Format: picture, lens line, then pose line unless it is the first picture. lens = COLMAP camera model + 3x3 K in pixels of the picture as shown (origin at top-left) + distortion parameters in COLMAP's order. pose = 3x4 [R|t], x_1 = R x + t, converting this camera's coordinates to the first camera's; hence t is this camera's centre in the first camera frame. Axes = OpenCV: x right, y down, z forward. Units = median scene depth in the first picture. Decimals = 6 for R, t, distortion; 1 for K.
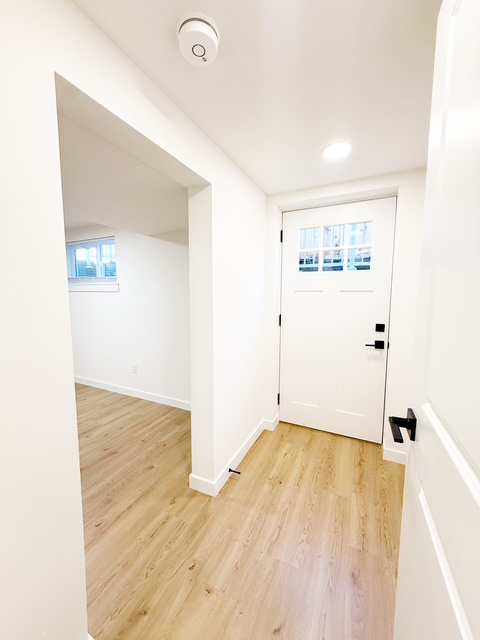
lens RADIAL K [[252.8, 0, 238.2], [0, 252.8, 319.1], [0, 0, 1]] dist [0.000413, 0.000007]
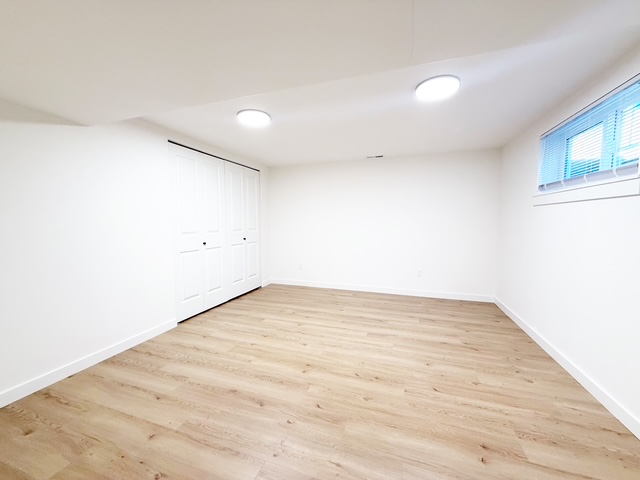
lens RADIAL K [[252.8, 0, 320.0], [0, 252.8, 238.7], [0, 0, 1]] dist [0.000413, 0.000007]
pose [[0.121964, 0.064075, -0.990464, -0.105306], [-0.086611, 0.994794, 0.053690, -0.005585], [0.988748, 0.079236, 0.126879, 0.435898]]
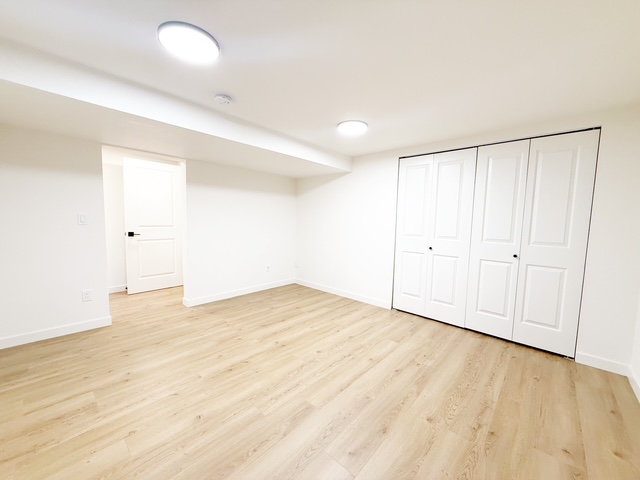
lens RADIAL K [[252.8, 0, 319.2], [0, 252.8, 240.8], [0, 0, 1]] dist [0.000413, 0.000007]
pose [[-0.960607, -0.055324, 0.272348, -1.125072], [-0.006756, 0.984344, 0.176127, -0.100268], [-0.277829, 0.167349, -0.945942, 1.230601]]
